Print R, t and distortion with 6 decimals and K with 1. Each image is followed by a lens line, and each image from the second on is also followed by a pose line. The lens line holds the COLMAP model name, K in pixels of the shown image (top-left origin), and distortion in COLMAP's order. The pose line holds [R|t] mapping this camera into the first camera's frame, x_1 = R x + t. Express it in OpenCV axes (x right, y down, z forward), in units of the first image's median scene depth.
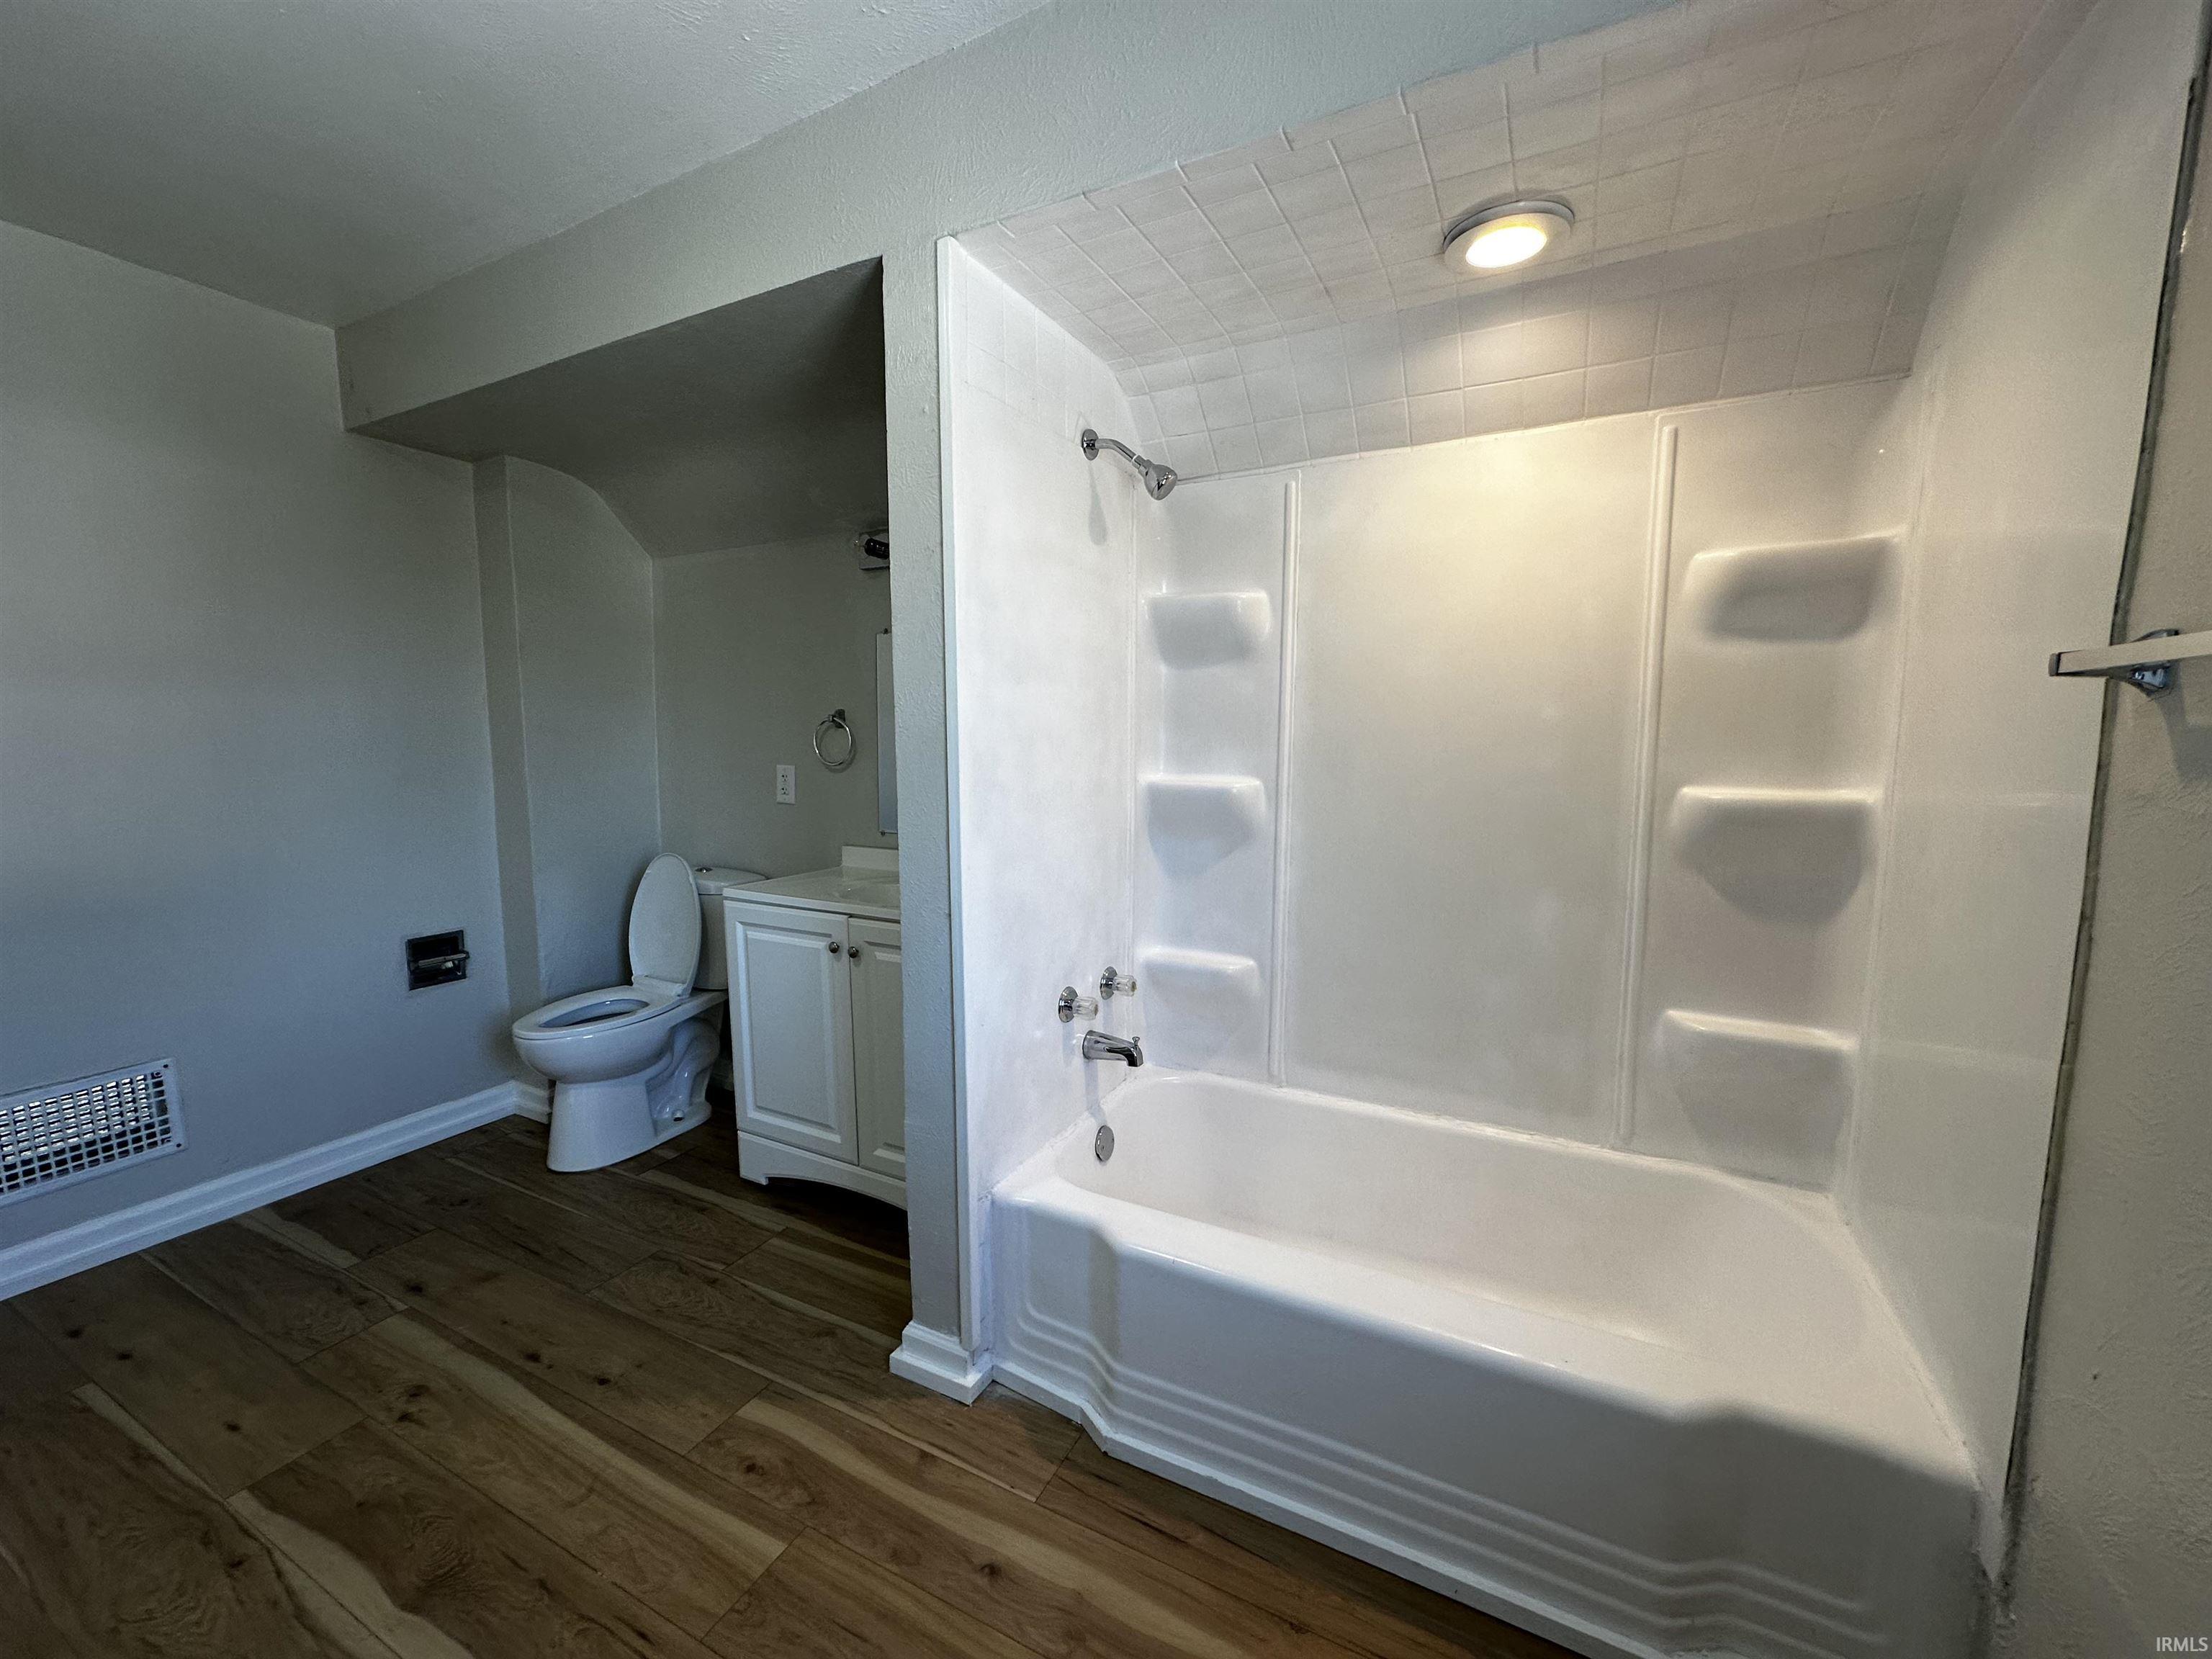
lens RADIAL K [[881.9, 0, 1106.0], [0, 881.9, 829.5], [0, 0, 1]] dist [-0.000940, 0.000344]
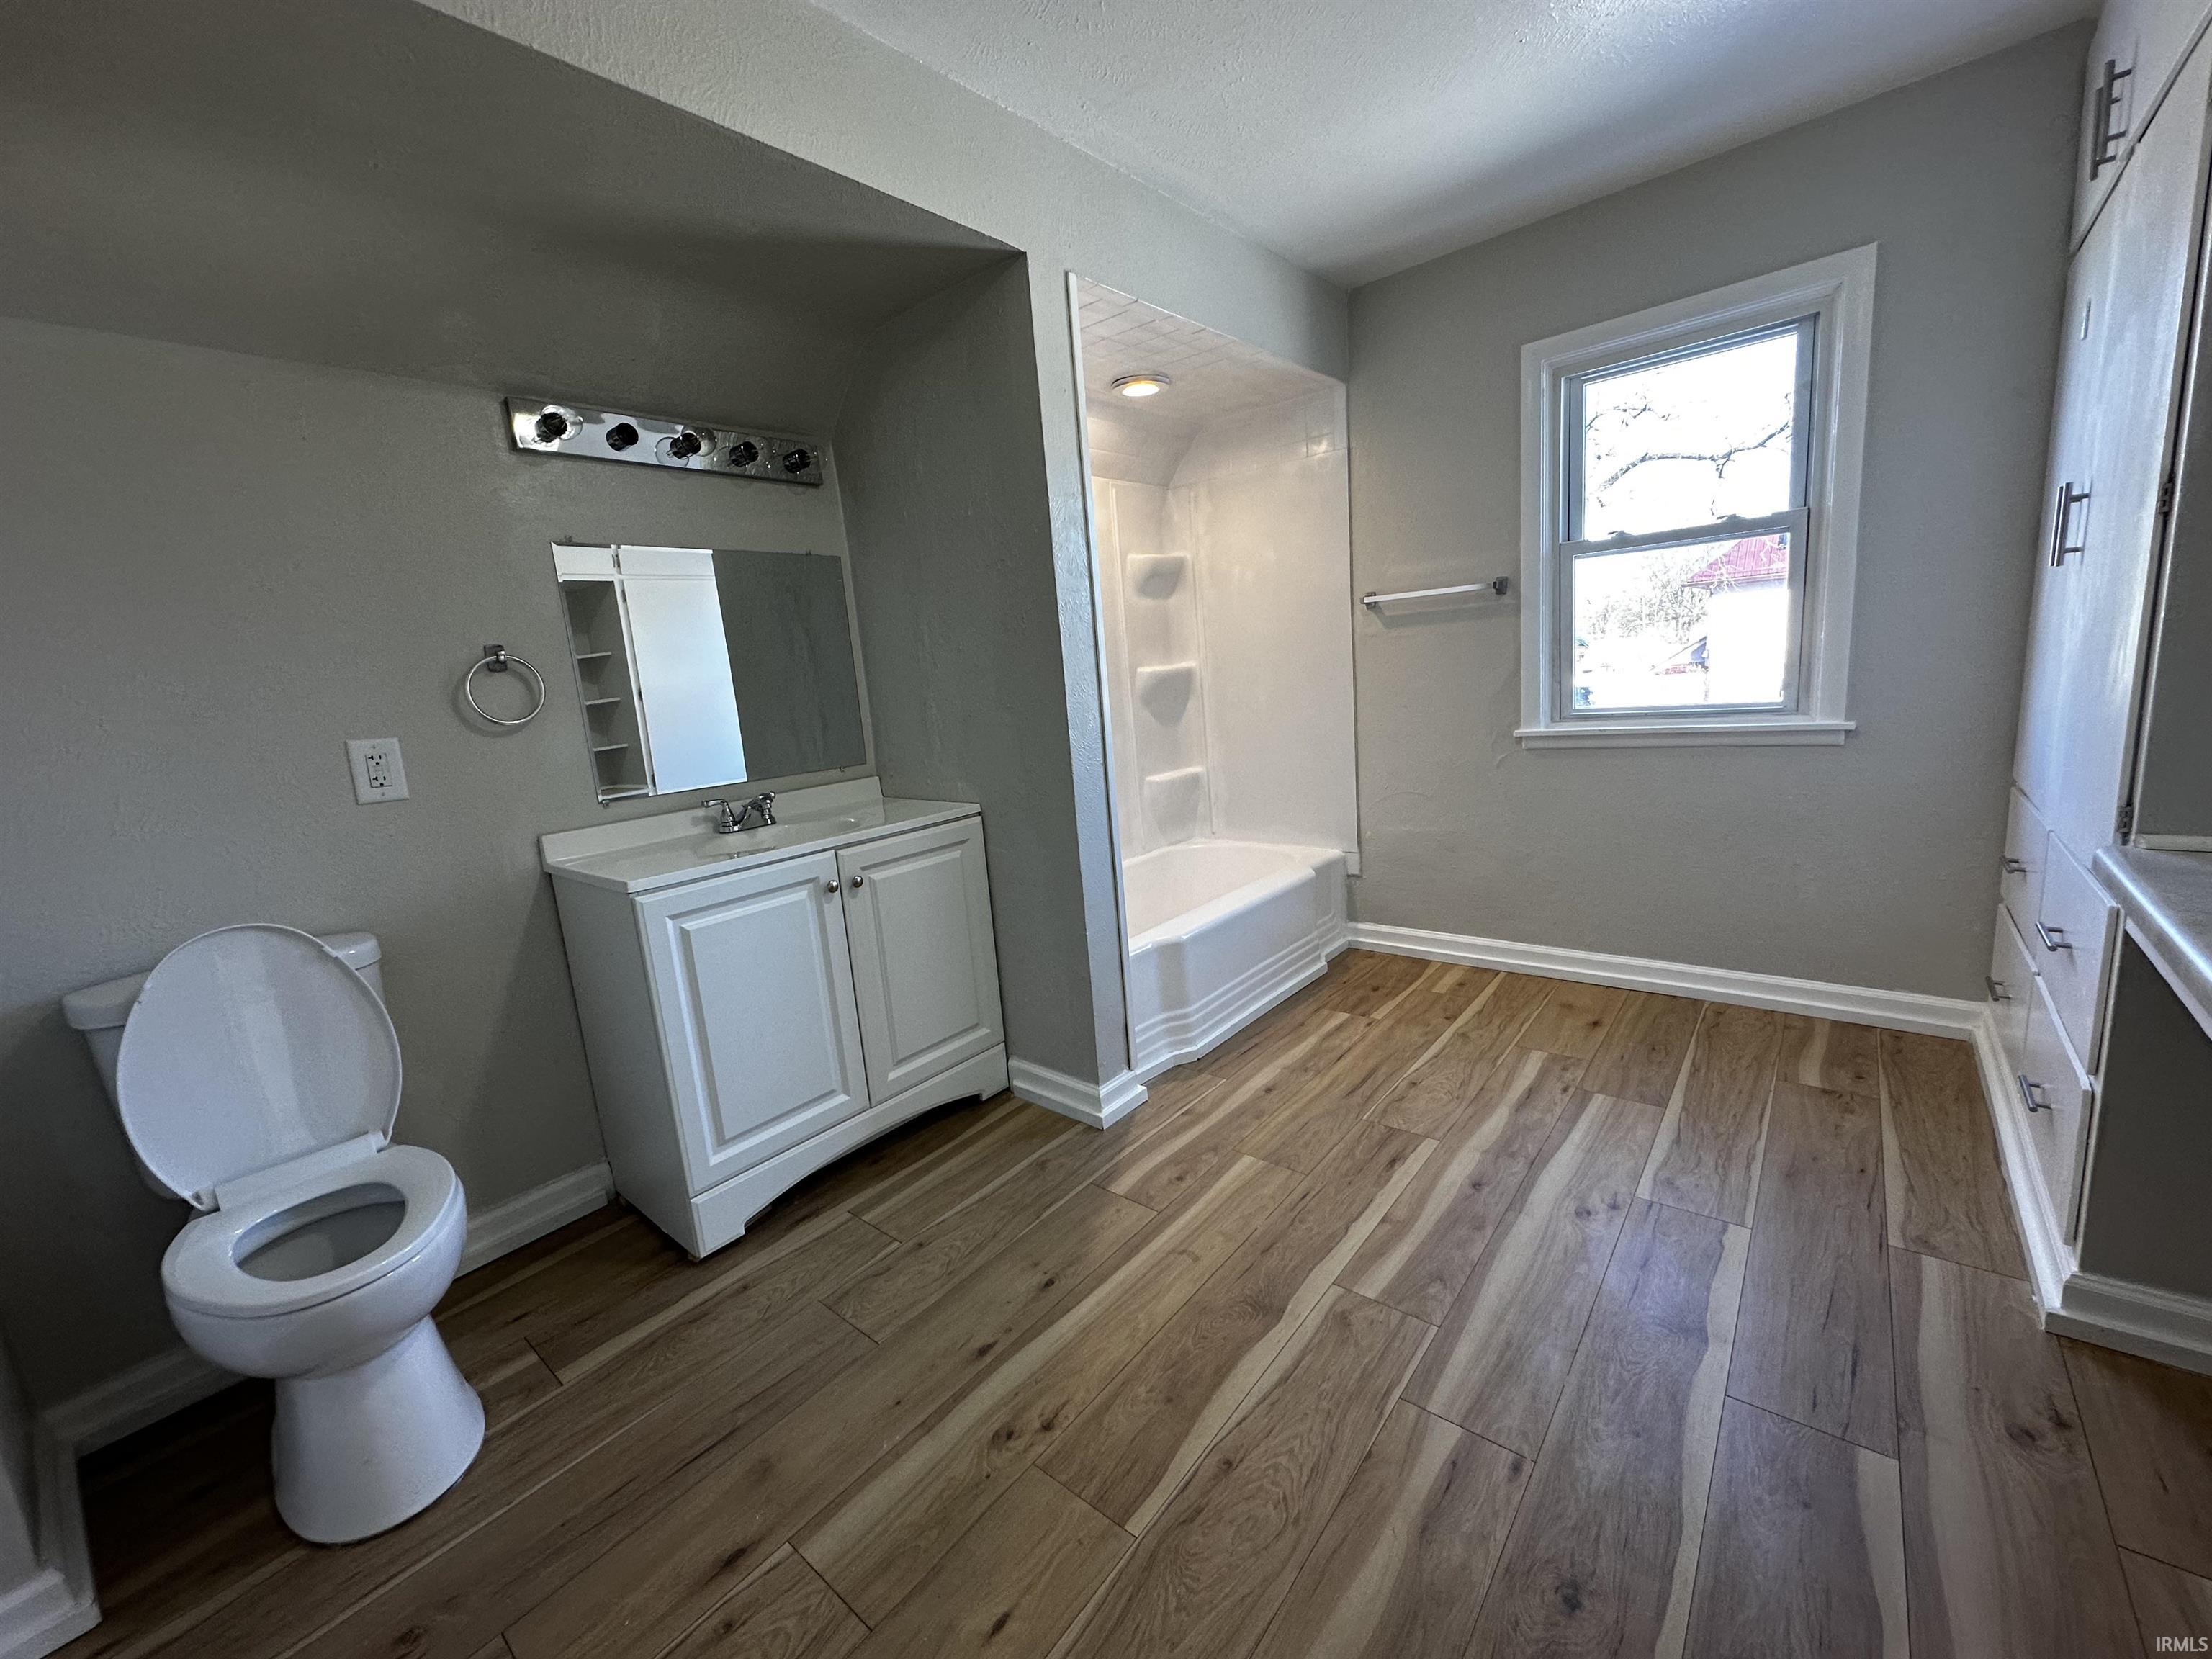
lens RADIAL K [[881.9, 0, 1106.0], [0, 881.9, 829.5], [0, 0, 1]] dist [-0.000940, 0.000344]
pose [[0.217425, -0.197848, 0.955815, -1.468801], [0.189413, 0.969179, 0.157527, -0.021294], [-0.957522, 0.146794, 0.248198, 0.636925]]
